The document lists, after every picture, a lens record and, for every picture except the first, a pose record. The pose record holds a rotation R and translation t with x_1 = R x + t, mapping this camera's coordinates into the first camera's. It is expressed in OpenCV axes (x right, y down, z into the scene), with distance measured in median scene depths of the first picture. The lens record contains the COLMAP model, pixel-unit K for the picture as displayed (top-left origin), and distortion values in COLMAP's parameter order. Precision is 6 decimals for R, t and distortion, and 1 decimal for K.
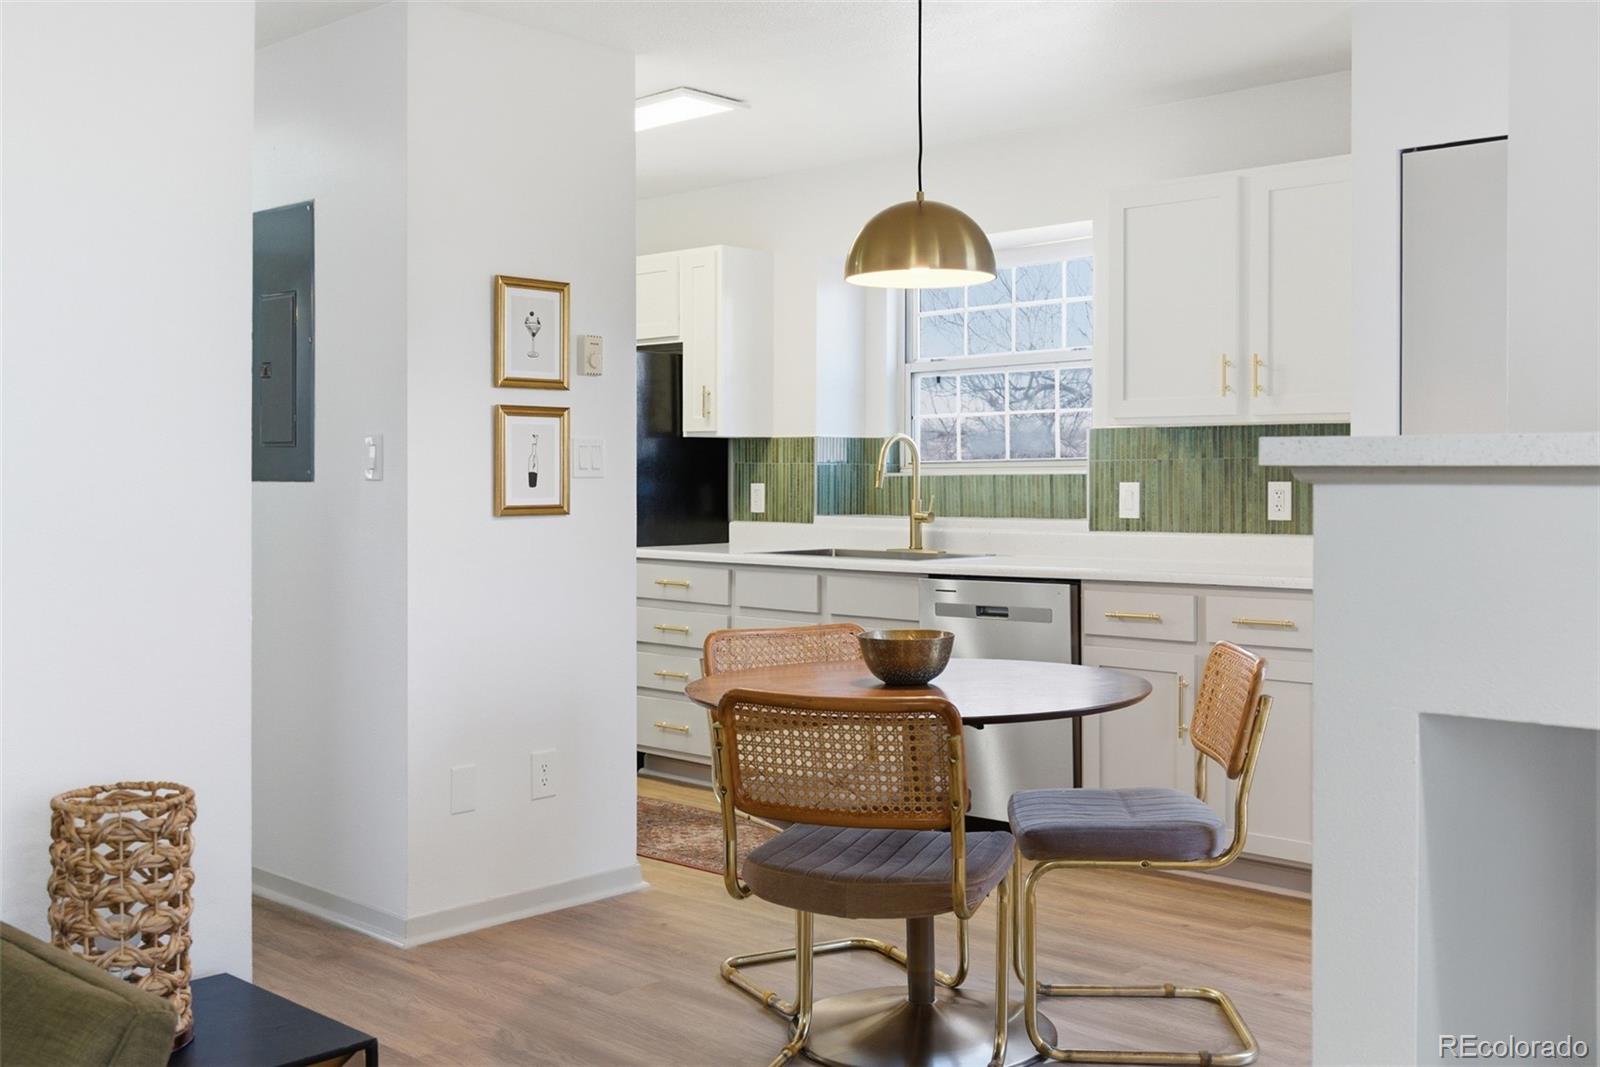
lens RADIAL K [[1607.1, 0, 797.9], [0, 1607.1, 485.2], [0, 0, 1]] dist [0.004783, -0.013346]
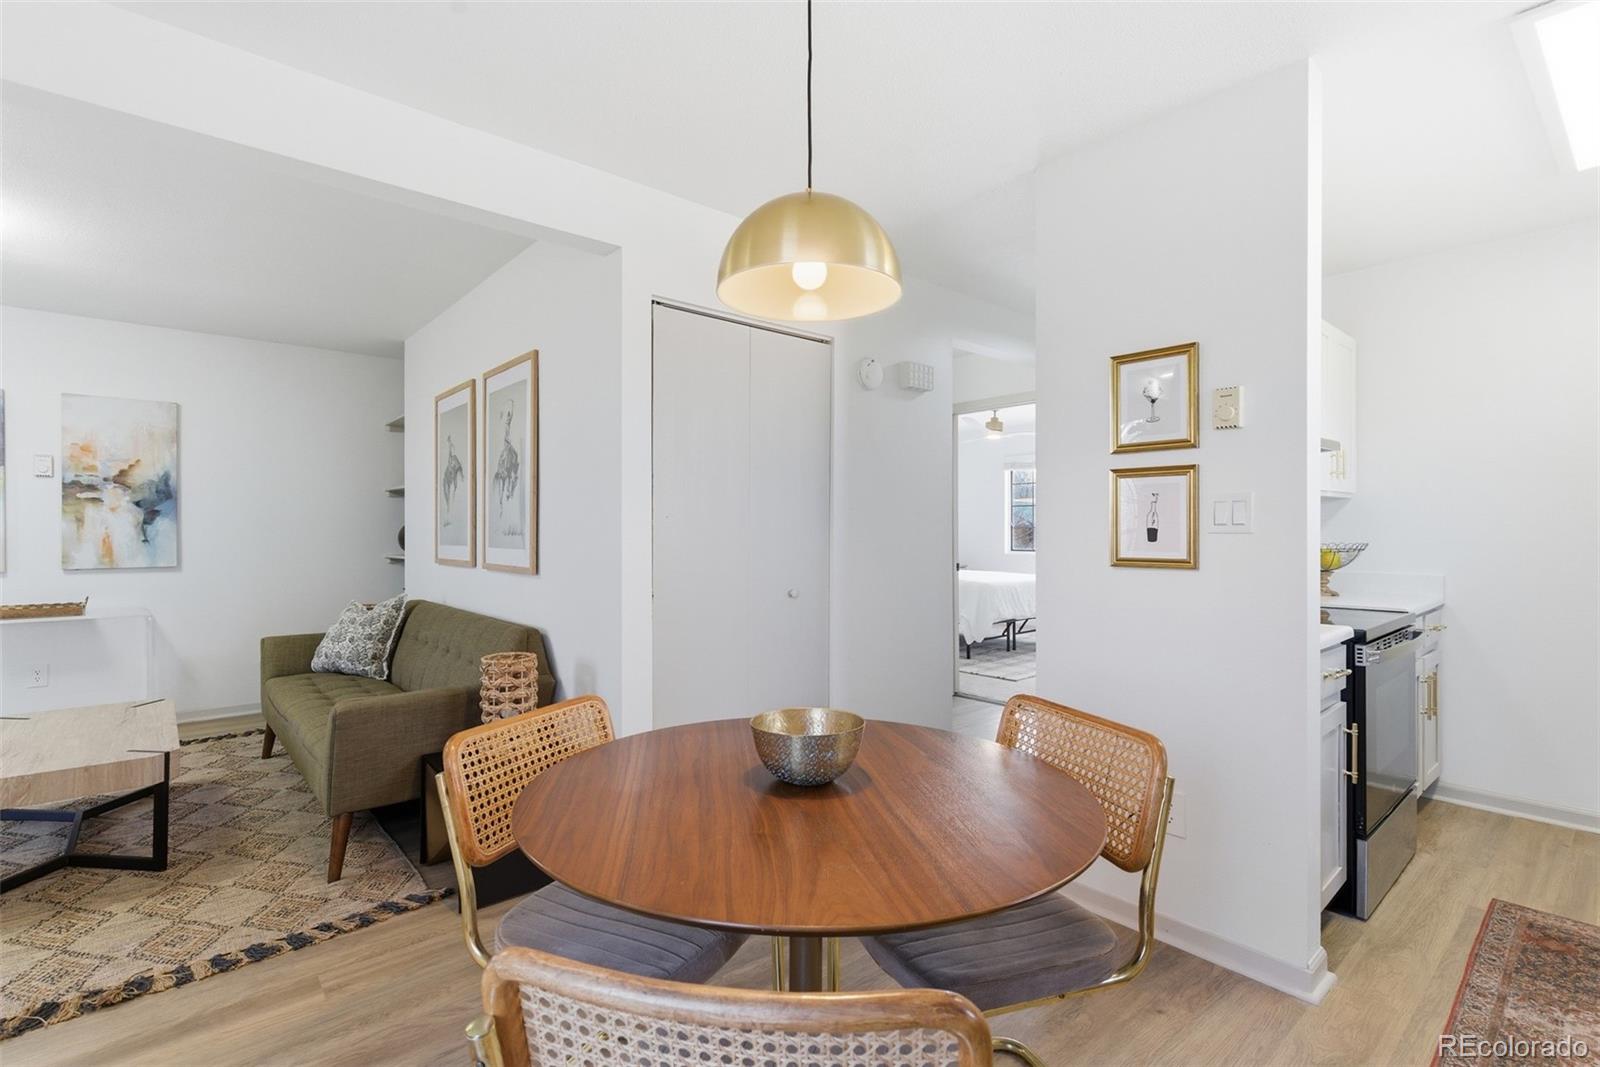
lens RADIAL K [[733.2, 0, 791.9], [0, 733.2, 531.7], [0, 0, 1]] dist [0.000125, -0.000103]
pose [[-0.106726, 0.004021, -0.994280, 0.286221], [-0.005349, 0.999975, 0.004618, -0.005366], [0.994274, 0.005811, -0.106702, 0.656177]]
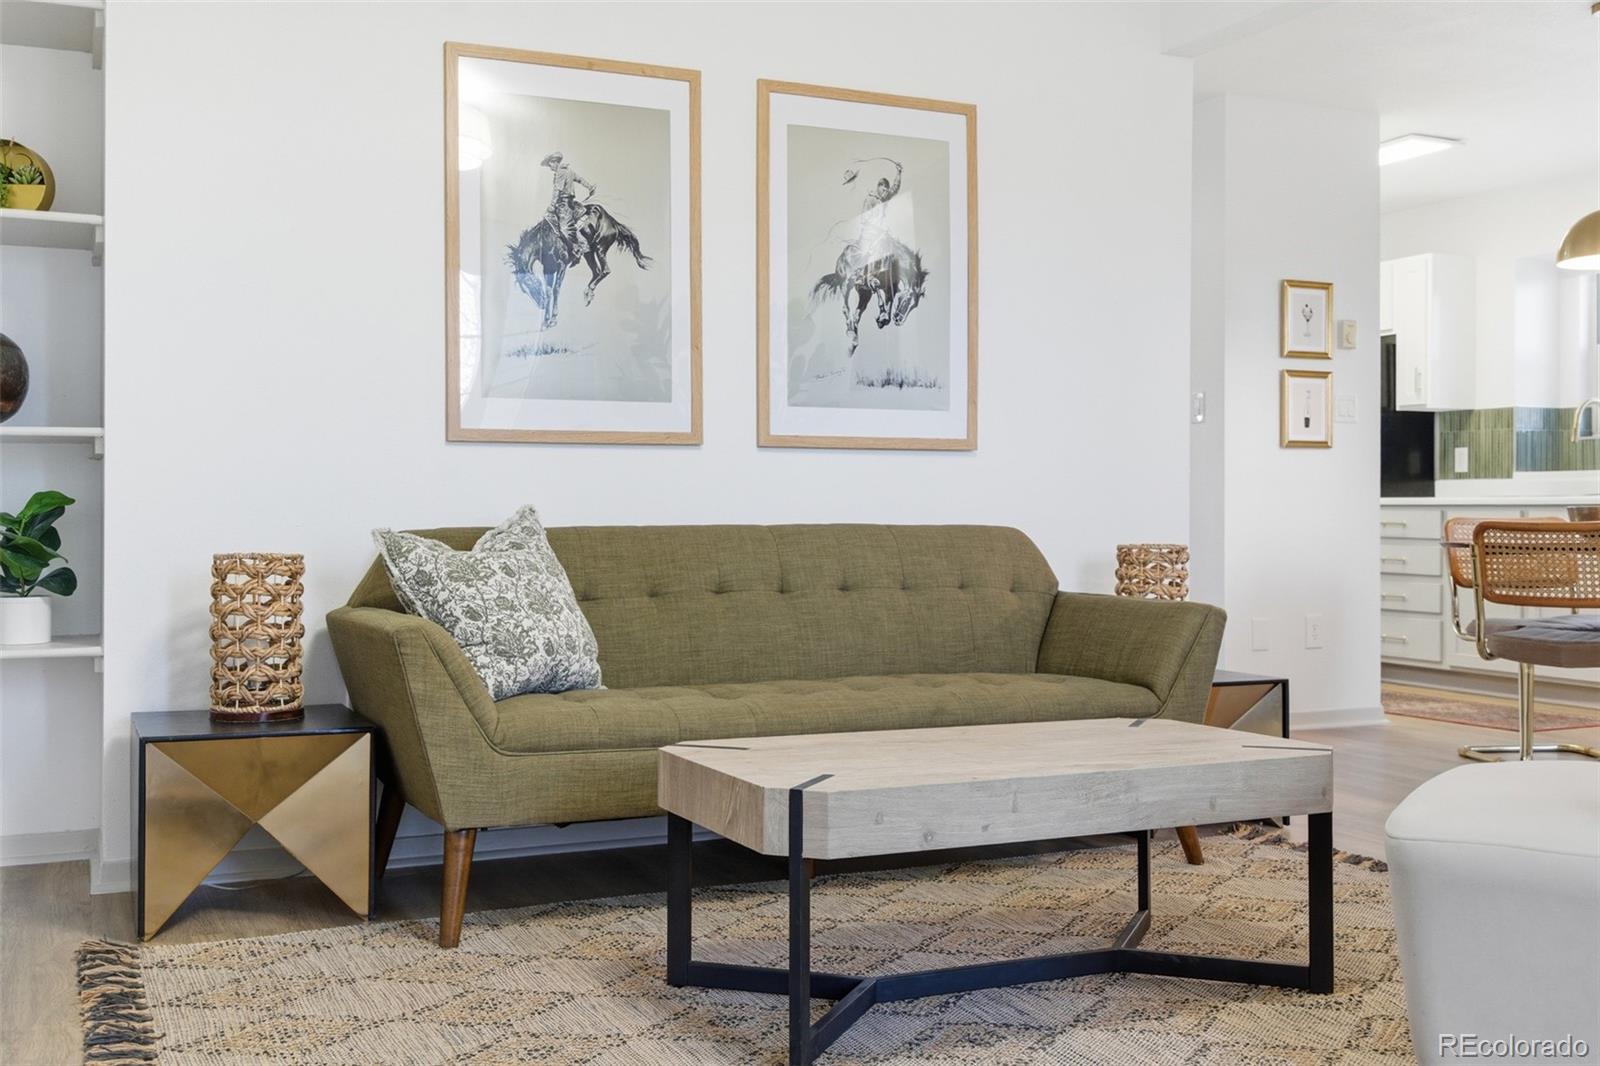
lens RADIAL K [[1628.0, 0, 783.0], [0, 1628.0, 510.9], [0, 0, 1]] dist [0.011720, -0.019811]
pose [[0.924182, -0.000627, -0.381953, -0.034947], [-0.002105, 0.999975, -0.006736, 0.068826], [0.381948, 0.007030, 0.924157, -0.407561]]
